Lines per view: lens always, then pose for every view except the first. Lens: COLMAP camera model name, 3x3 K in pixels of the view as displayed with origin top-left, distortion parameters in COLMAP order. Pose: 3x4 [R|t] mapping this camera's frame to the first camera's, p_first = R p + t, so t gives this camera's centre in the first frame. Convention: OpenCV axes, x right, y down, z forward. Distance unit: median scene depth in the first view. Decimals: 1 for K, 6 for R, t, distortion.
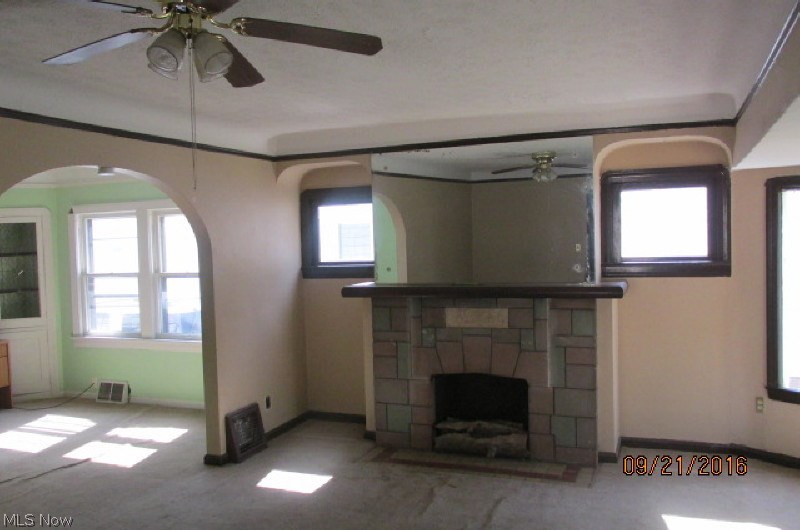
lens RADIAL K [[670.5, 0, 401.2], [0, 670.5, 259.6], [0, 0, 1]] dist [-0.027563, 0.004131]
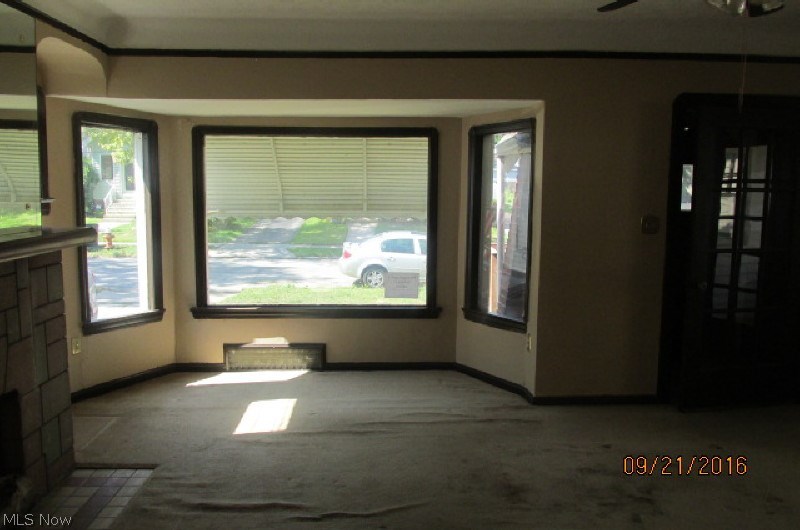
lens RADIAL K [[670.5, 0, 402.0], [0, 670.5, 265.4], [0, 0, 1]] dist [-0.027563, 0.004131]
pose [[-0.422372, -0.086052, 0.902329, -0.499316], [0.035137, 0.993181, 0.111164, 0.008708], [-0.905741, 0.078658, -0.416468, 0.897296]]
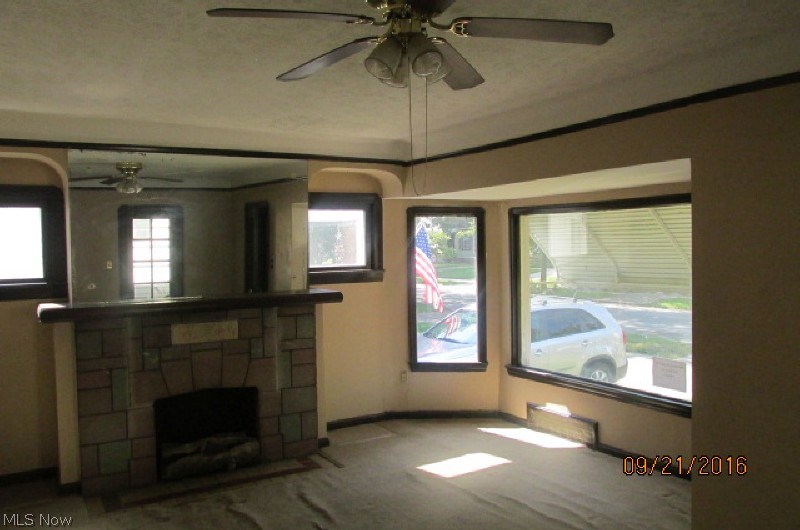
lens RADIAL K [[670.5, 0, 394.0], [0, 670.5, 263.0], [0, 0, 1]] dist [-0.027563, 0.004131]
pose [[0.594066, -0.006398, 0.804391, -0.505940], [0.026885, 0.999568, -0.011905, 0.005735], [-0.803967, 0.028699, 0.593981, 0.200865]]
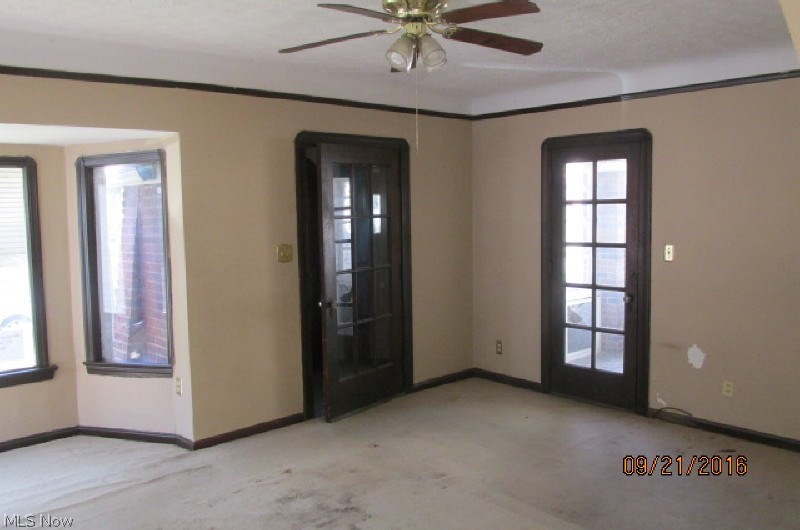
lens RADIAL K [[670.5, 0, 399.2], [0, 670.5, 265.7], [0, 0, 1]] dist [-0.027563, 0.004131]
pose [[-0.904921, 0.010874, 0.425441, -0.378703], [0.061307, 0.992577, 0.105032, -0.006234], [-0.421140, 0.121128, -0.898871, 1.004678]]
